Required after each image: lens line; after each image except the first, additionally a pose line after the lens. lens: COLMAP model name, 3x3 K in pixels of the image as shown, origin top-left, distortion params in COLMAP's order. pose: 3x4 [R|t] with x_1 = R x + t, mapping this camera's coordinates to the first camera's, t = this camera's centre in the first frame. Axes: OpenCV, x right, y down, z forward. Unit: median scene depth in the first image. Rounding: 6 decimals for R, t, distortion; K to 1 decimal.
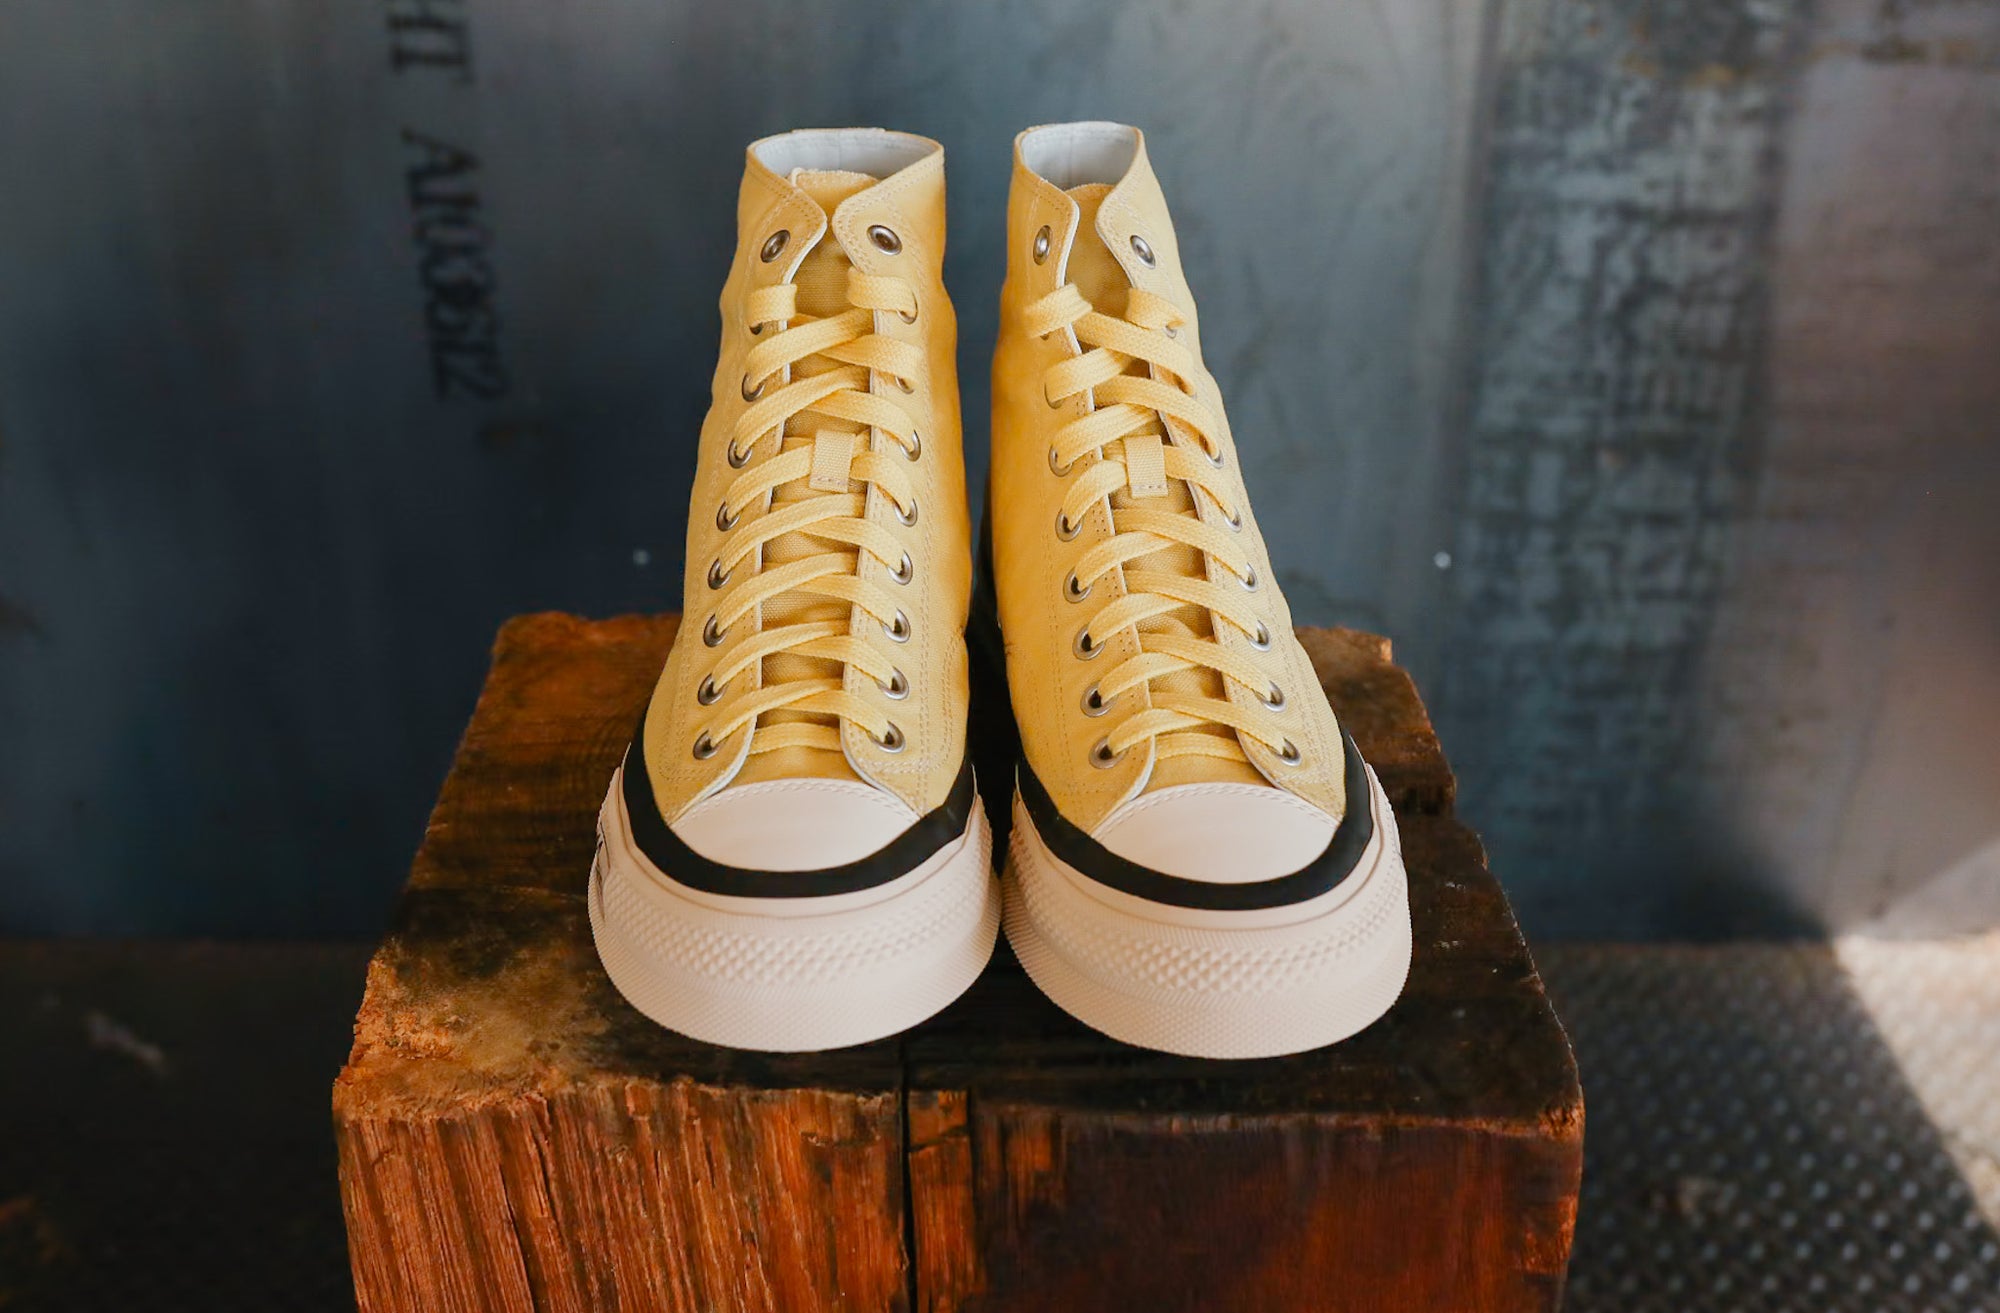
lens RADIAL K [[2195.8, 0, 984.9], [0, 2195.8, 673.9], [0, 0, 1]] dist [-0.046086, 0.028448]
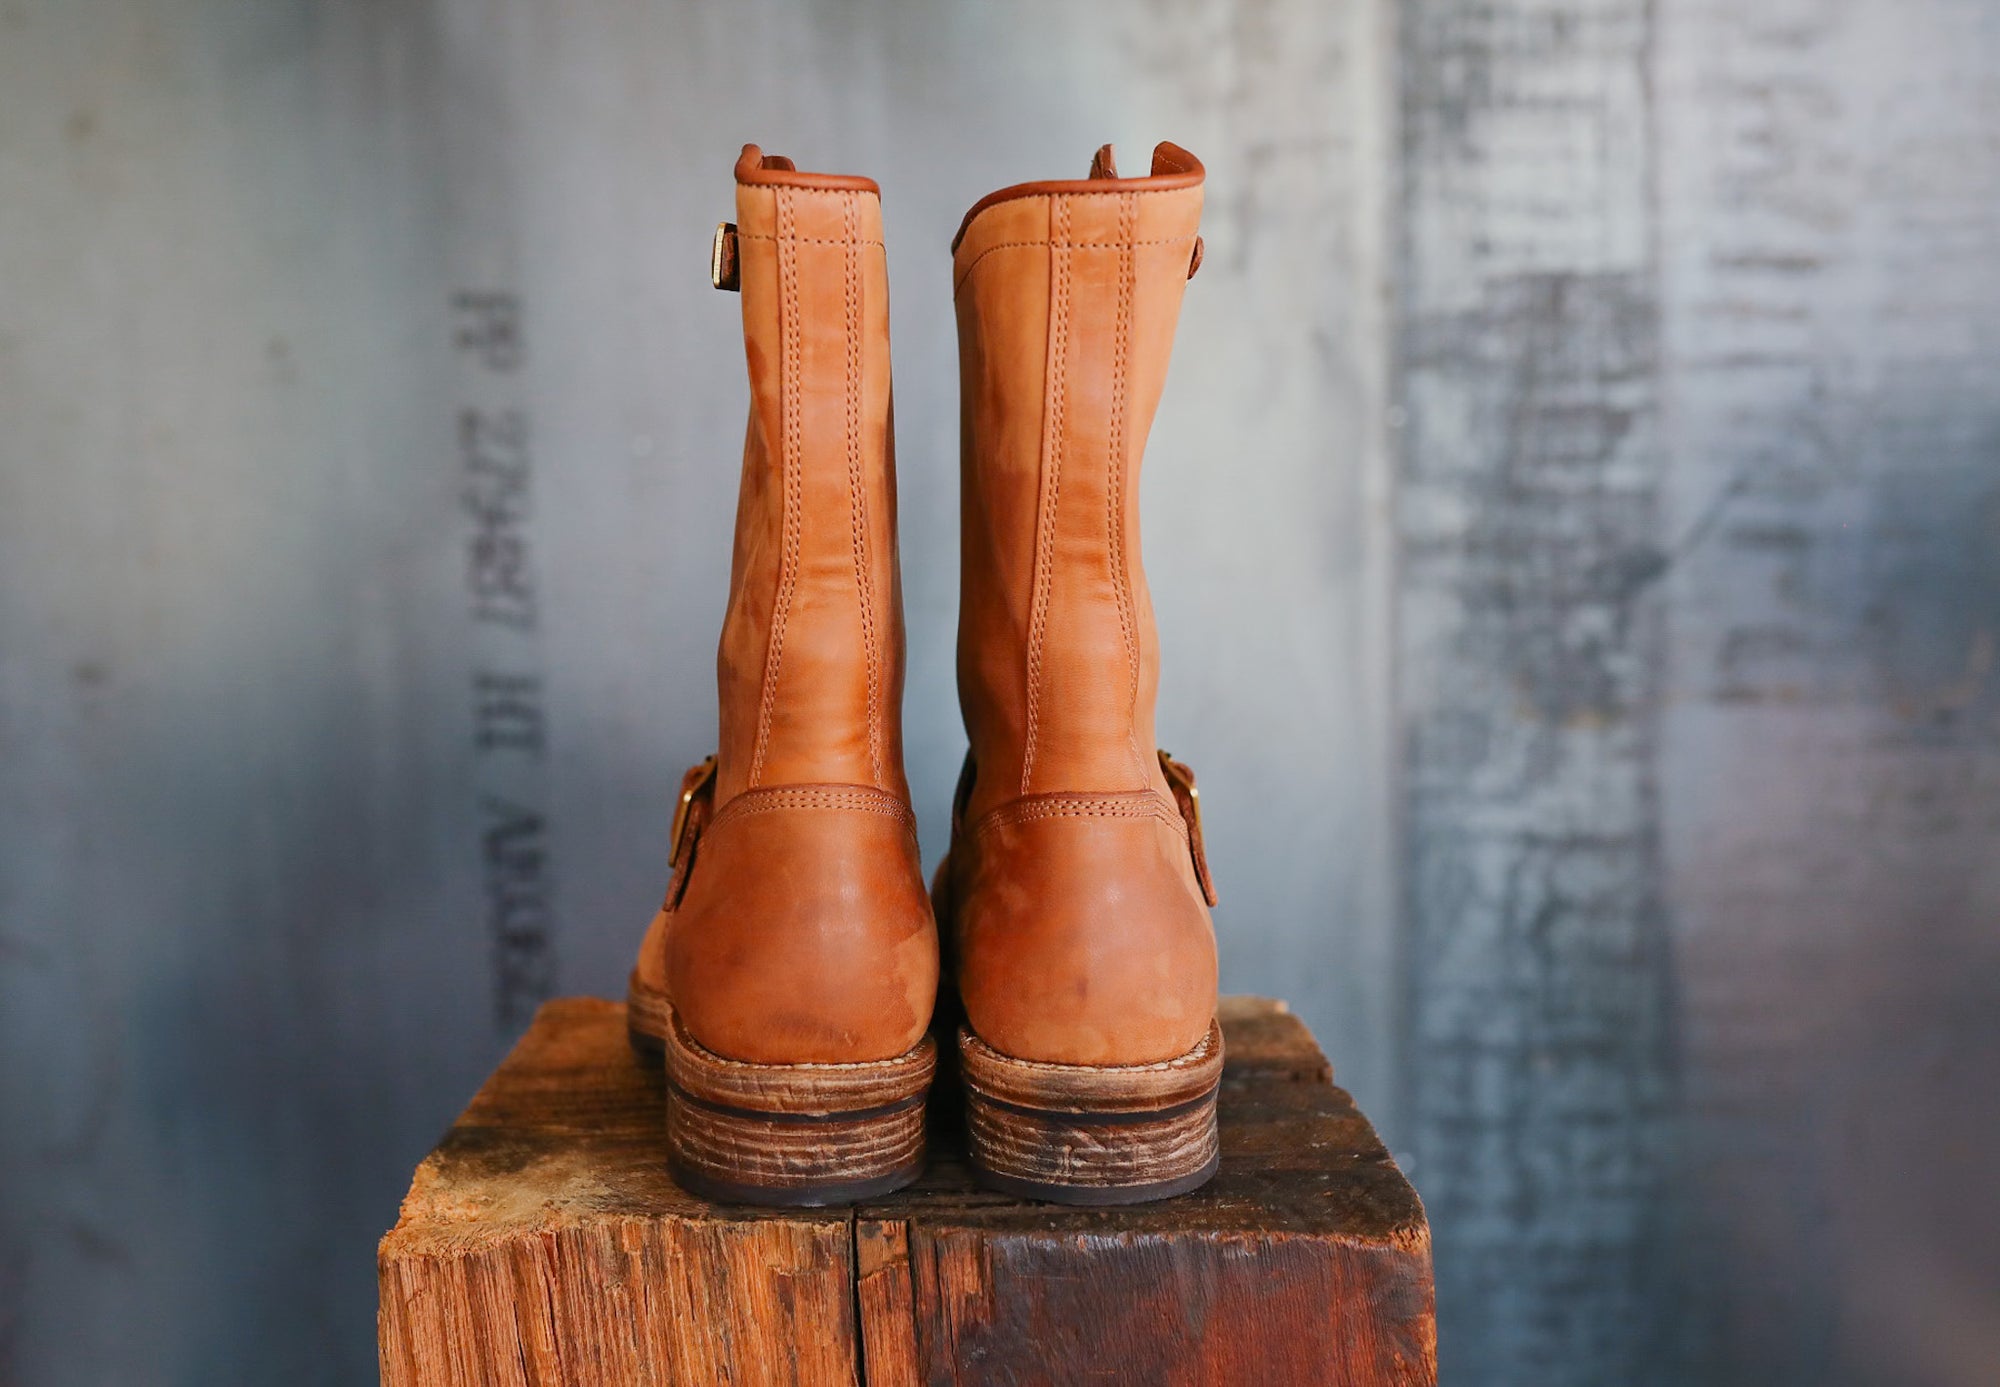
lens RADIAL K [[2067.7, 0, 959.2], [0, 2067.7, 691.0], [0, 0, 1]] dist [-0.053386, 0.063647]
pose [[0.999280, -0.029690, -0.023601, 0.054826], [0.018647, 0.926456, -0.375940, 0.338723], [0.033027, 0.375230, 0.926343, -0.146020]]
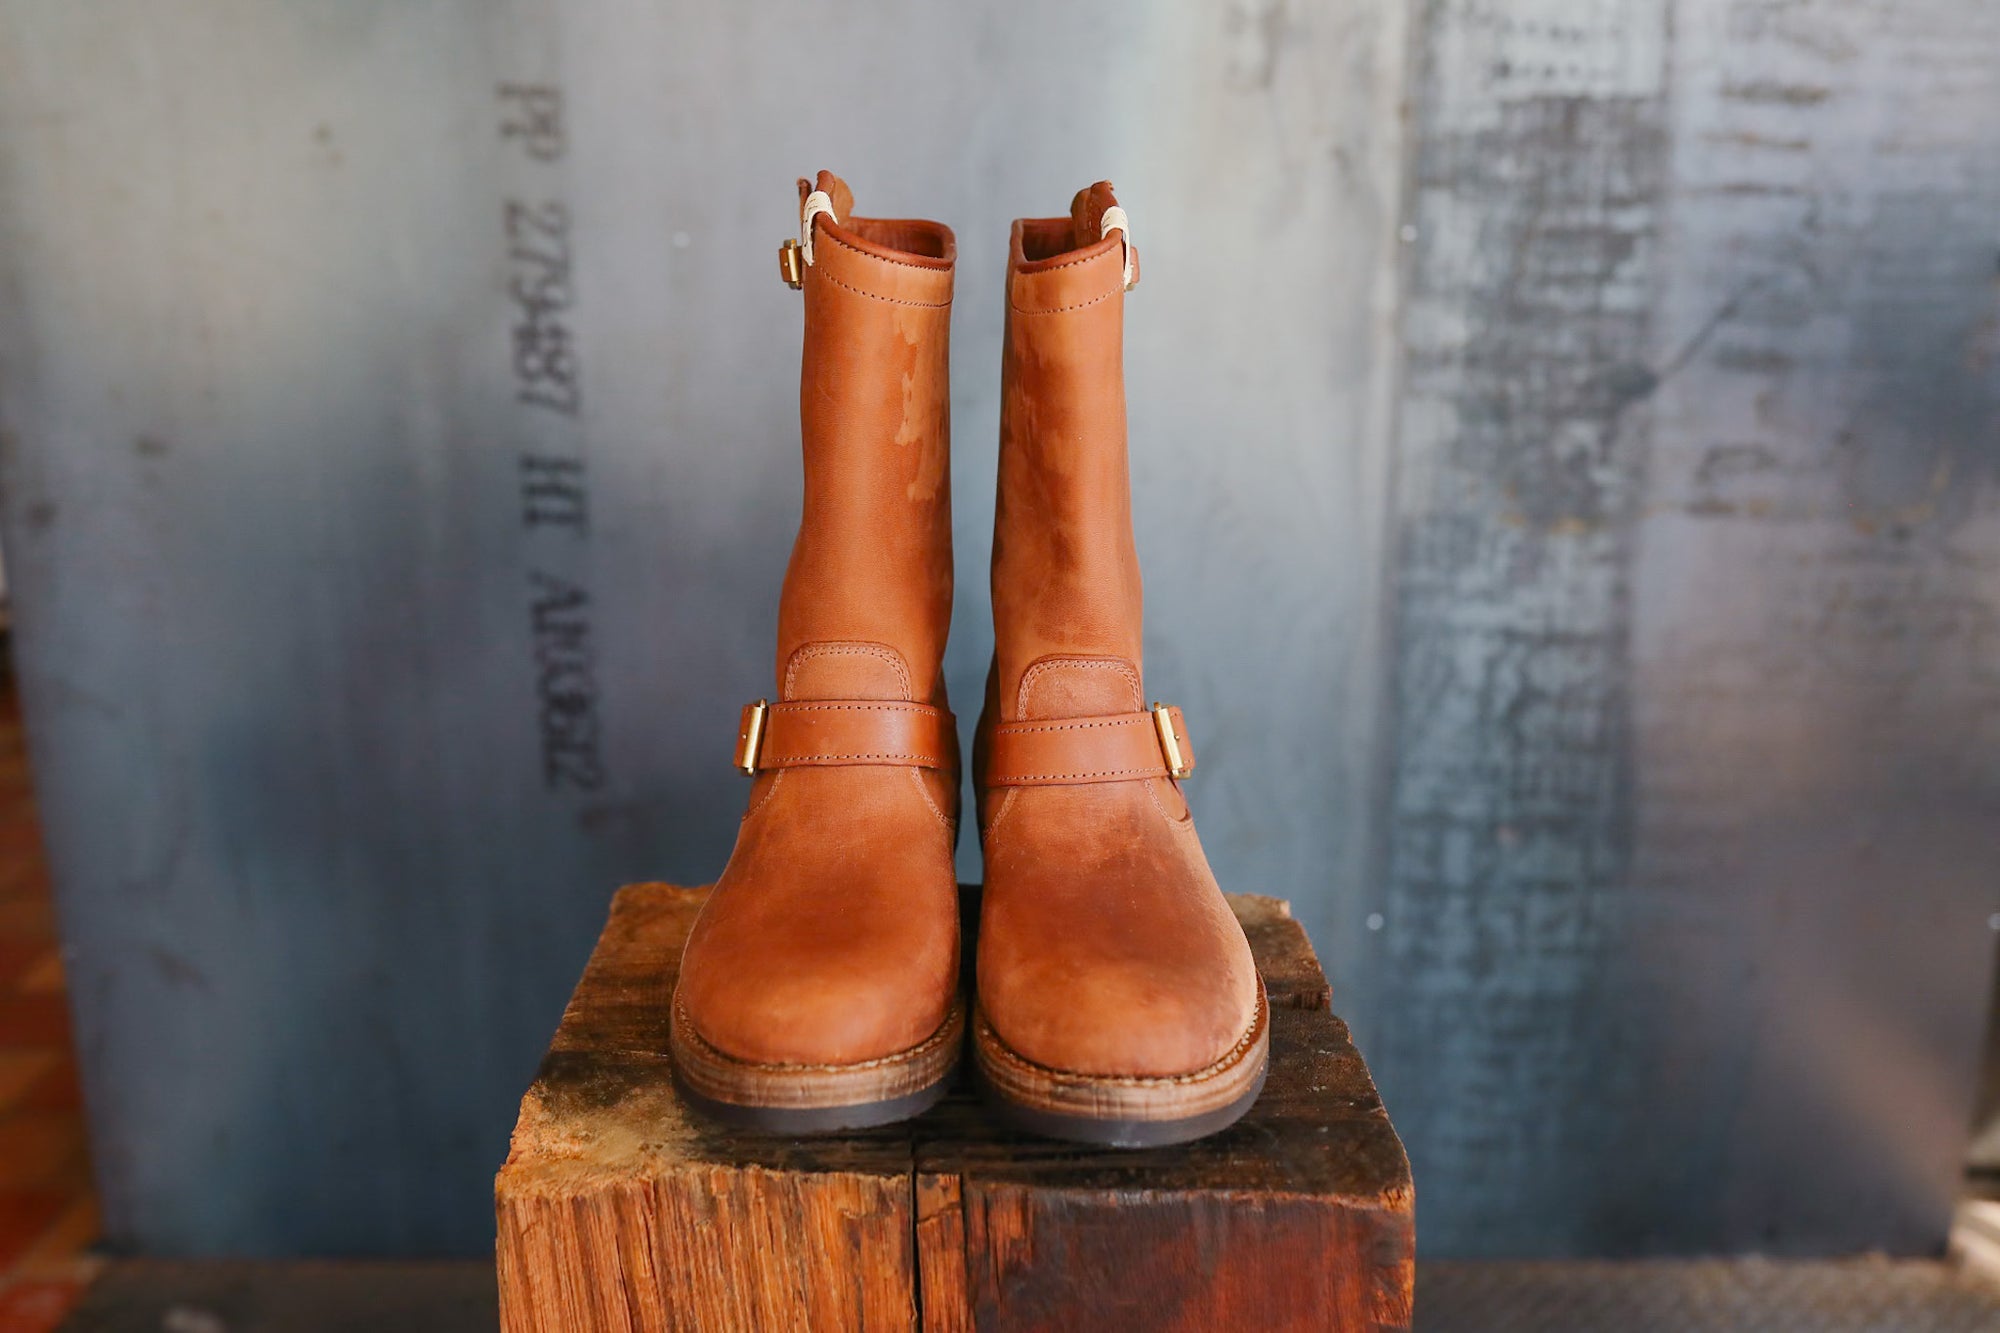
lens RADIAL K [[1981.8, 0, 1000.0], [0, 1981.8, 666.5], [0, 0, 1]] dist [-0.056259, 0.069654]
pose [[0.999991, -0.002682, -0.003344, 0.021450], [0.001881, 0.975540, -0.219815, 0.148716], [0.003852, 0.219807, 0.975536, -0.268004]]
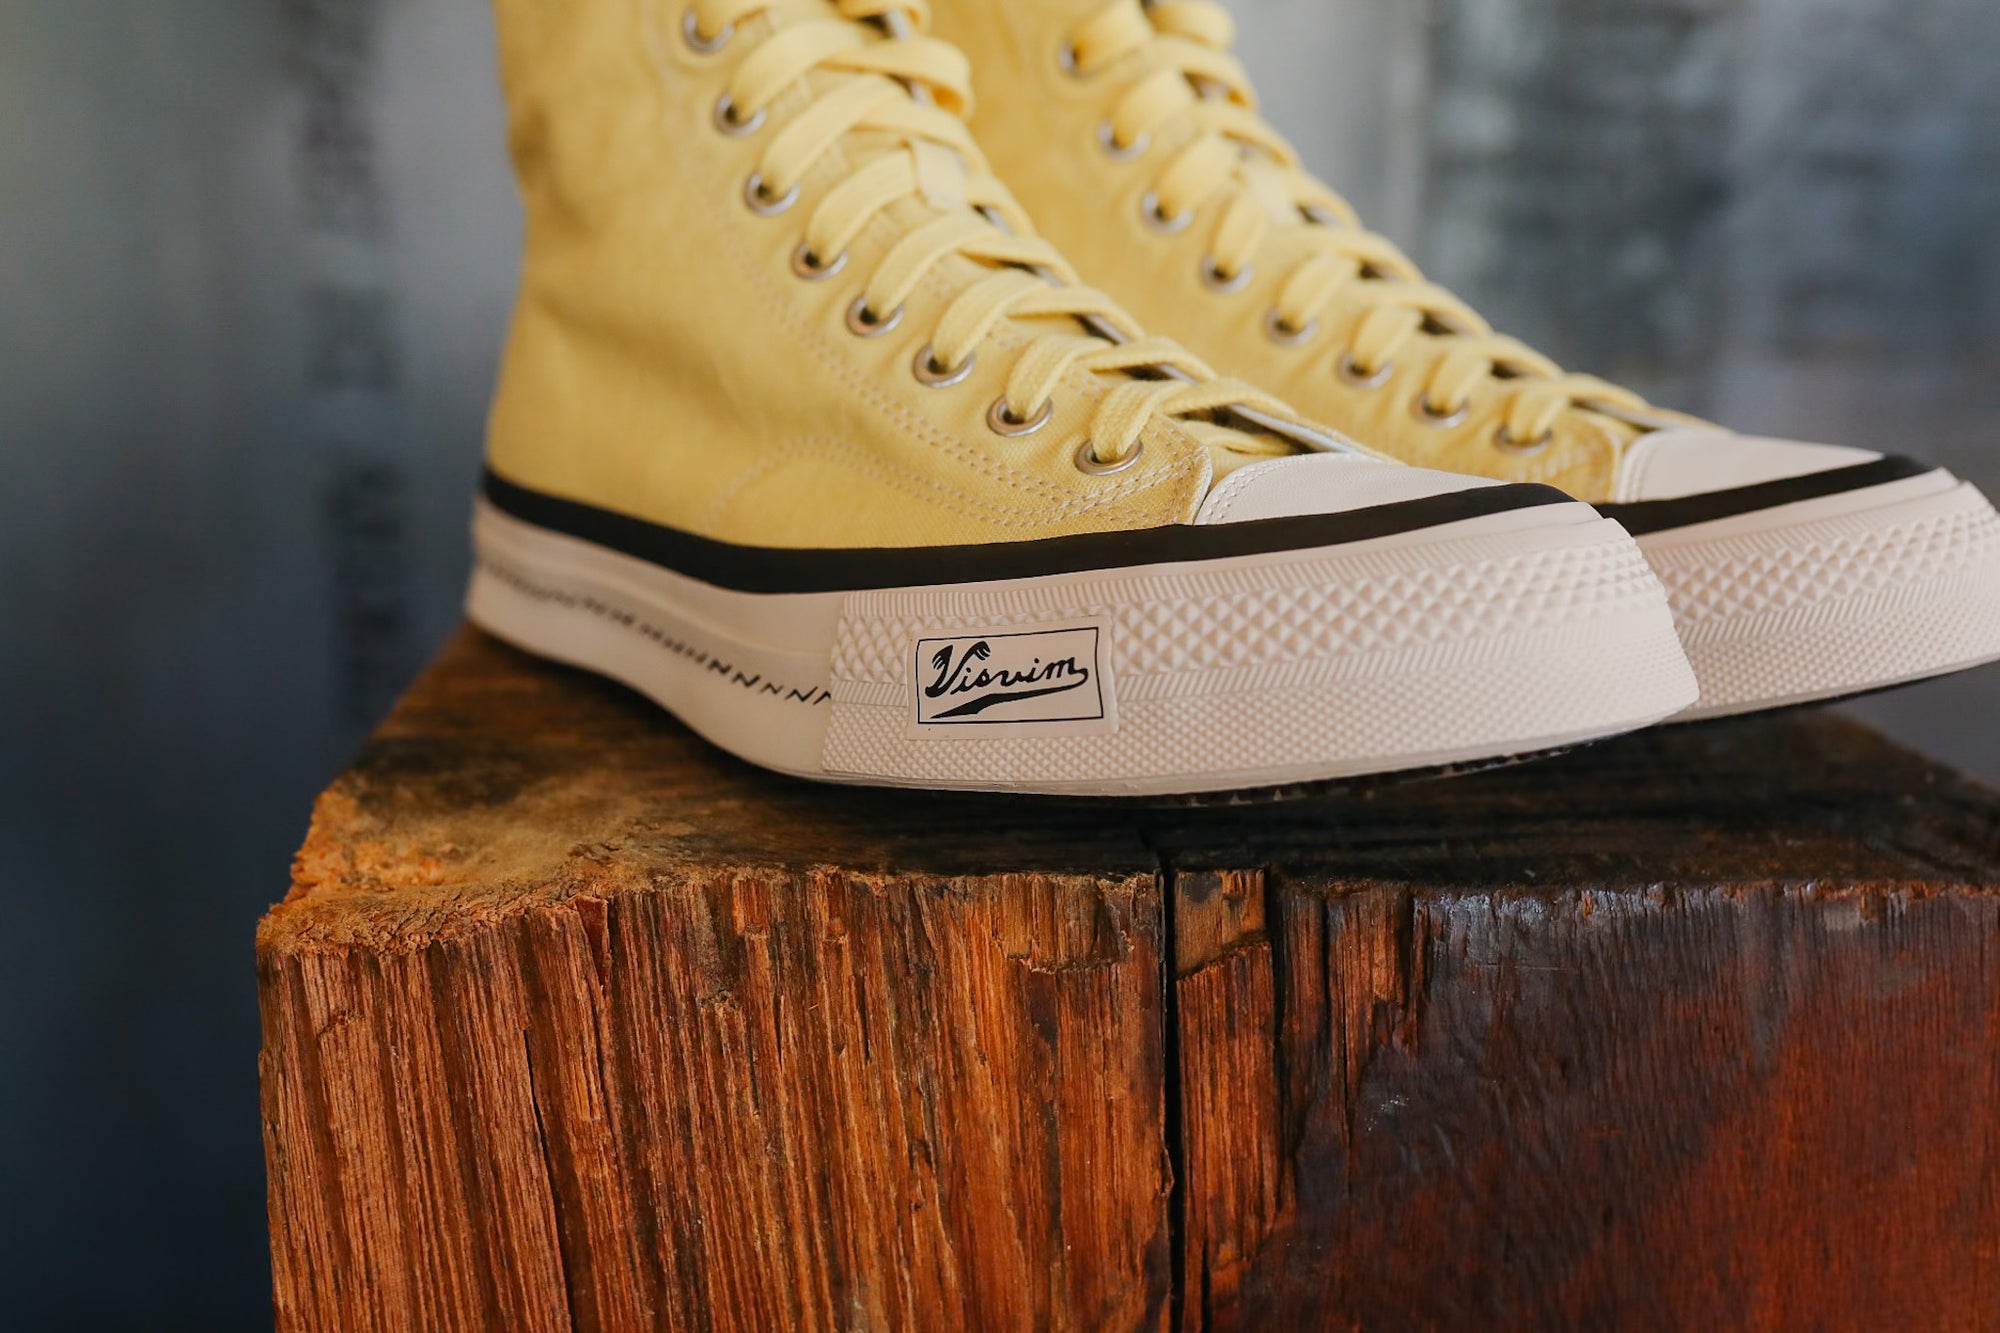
lens RADIAL K [[2031.9, 0, 1000.0], [0, 2031.9, 666.5], [0, 0, 1]] dist [-0.072942, 0.096647]
pose [[0.995877, -0.023878, 0.087513, -0.133998], [0.047235, 0.960125, -0.275552, 0.288052], [-0.077444, 0.278550, 0.957294, 0.406111]]
